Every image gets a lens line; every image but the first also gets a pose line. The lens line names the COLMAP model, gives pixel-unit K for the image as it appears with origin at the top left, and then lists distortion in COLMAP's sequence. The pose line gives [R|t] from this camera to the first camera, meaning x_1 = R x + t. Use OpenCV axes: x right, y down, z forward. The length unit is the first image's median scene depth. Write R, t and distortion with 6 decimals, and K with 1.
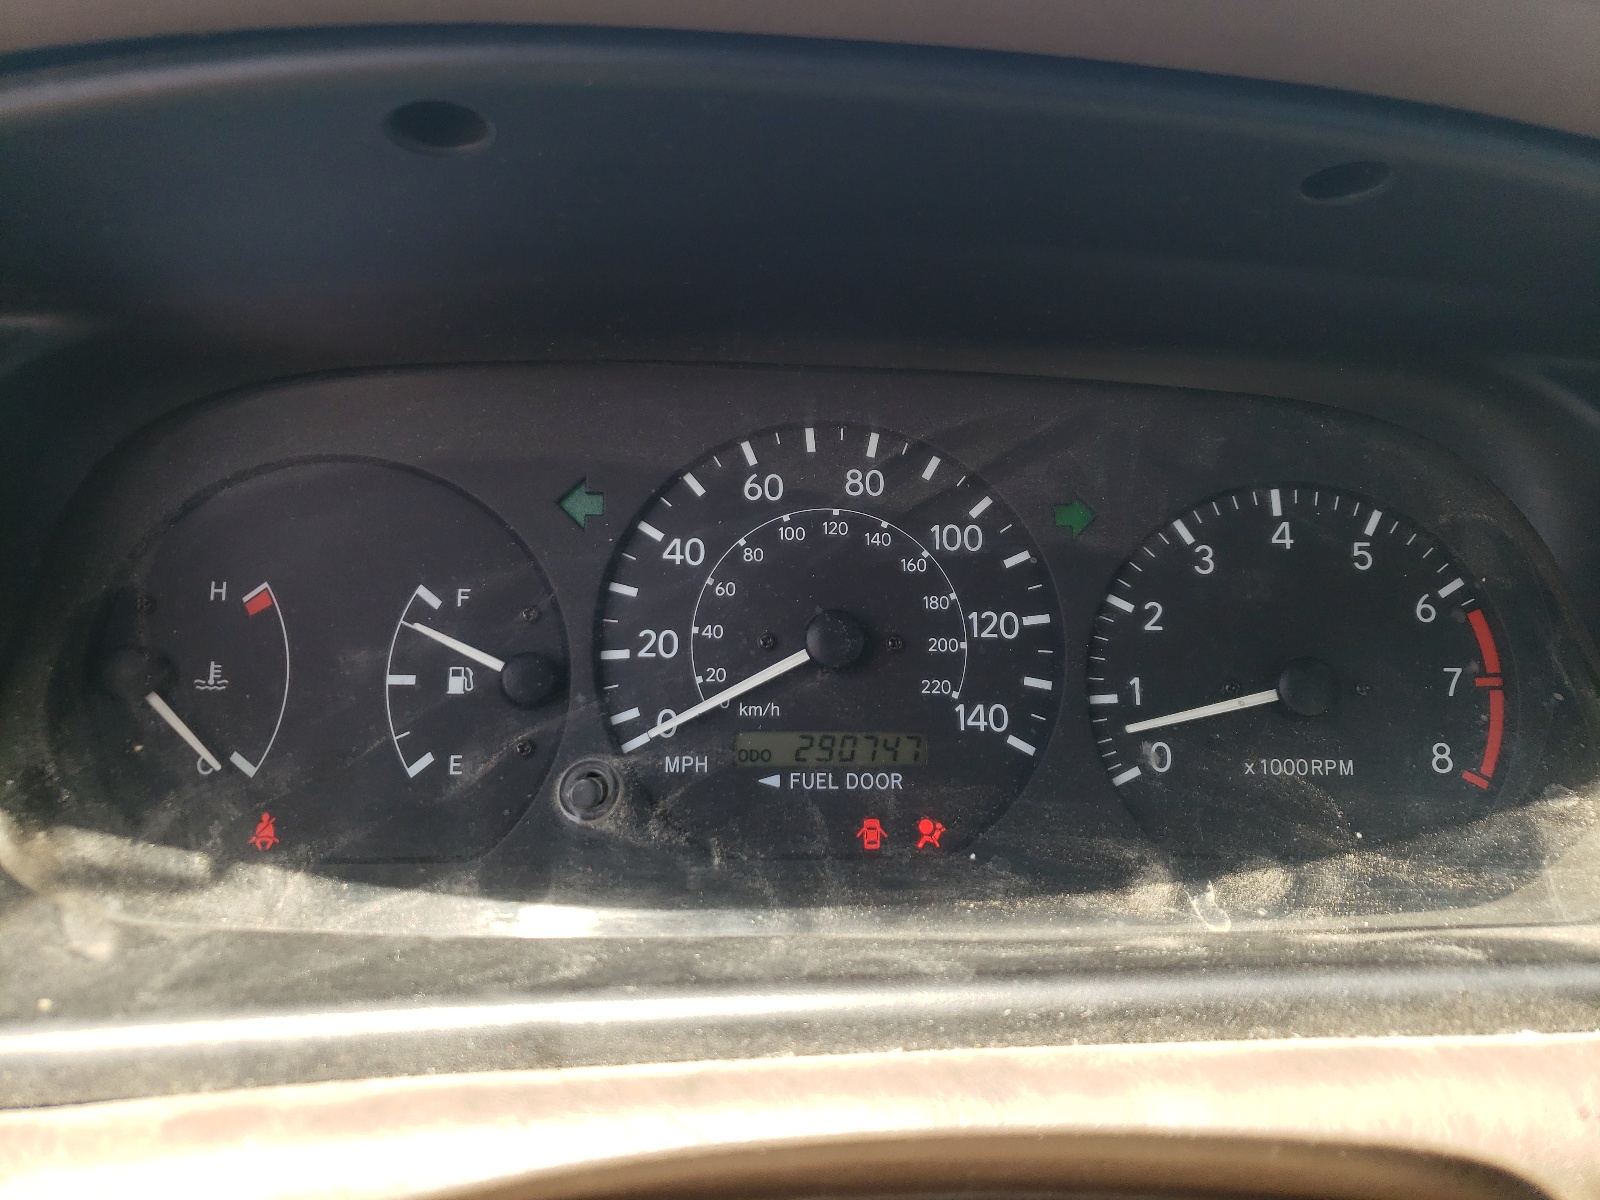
lens RADIAL K [[1218.3, 0, 799.3], [0, 1218.3, 601.0], [0, 0, 1]] dist [-0.004292, -0.000440]
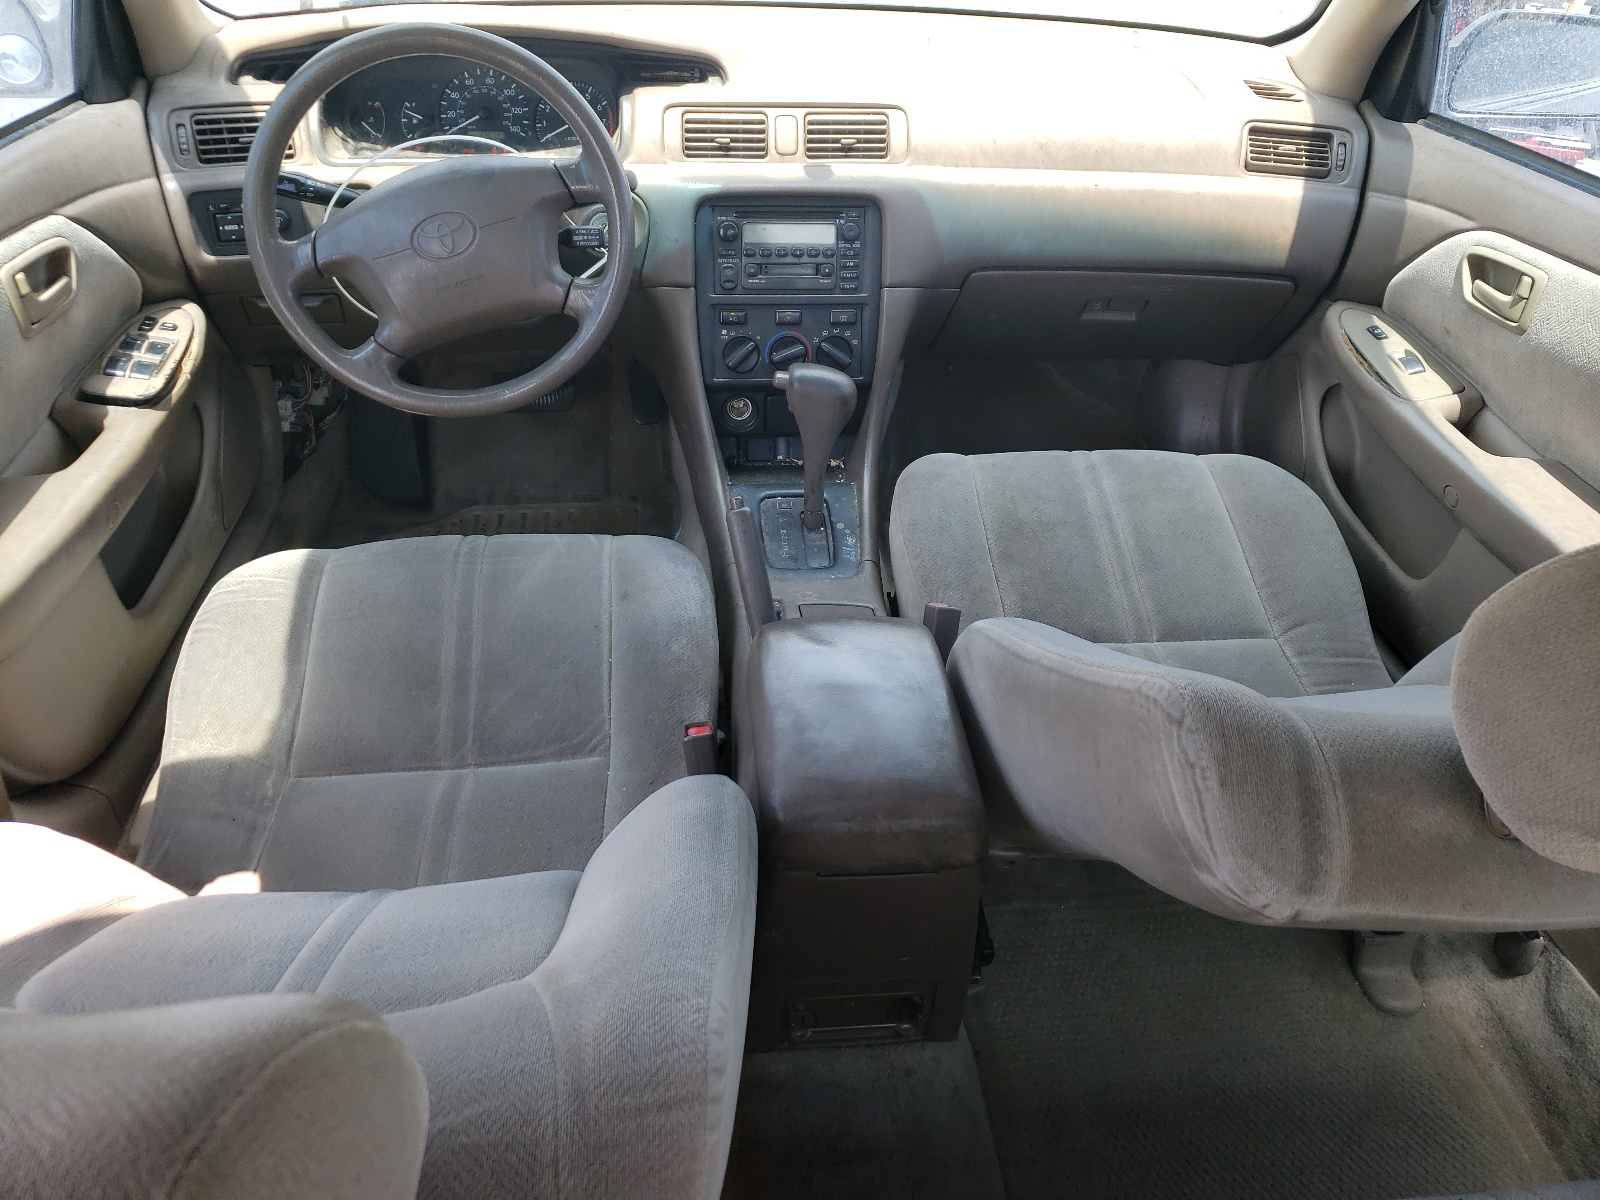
lens RADIAL K [[1218.3, 0, 800.3], [0, 1218.3, 598.4], [0, 0, 1]] dist [-0.004292, -0.000440]
pose [[0.998274, -0.018277, 0.055812, 1.068972], [-0.004108, 0.926283, 0.376807, -0.014388], [-0.058585, -0.376386, 0.924609, -4.799965]]
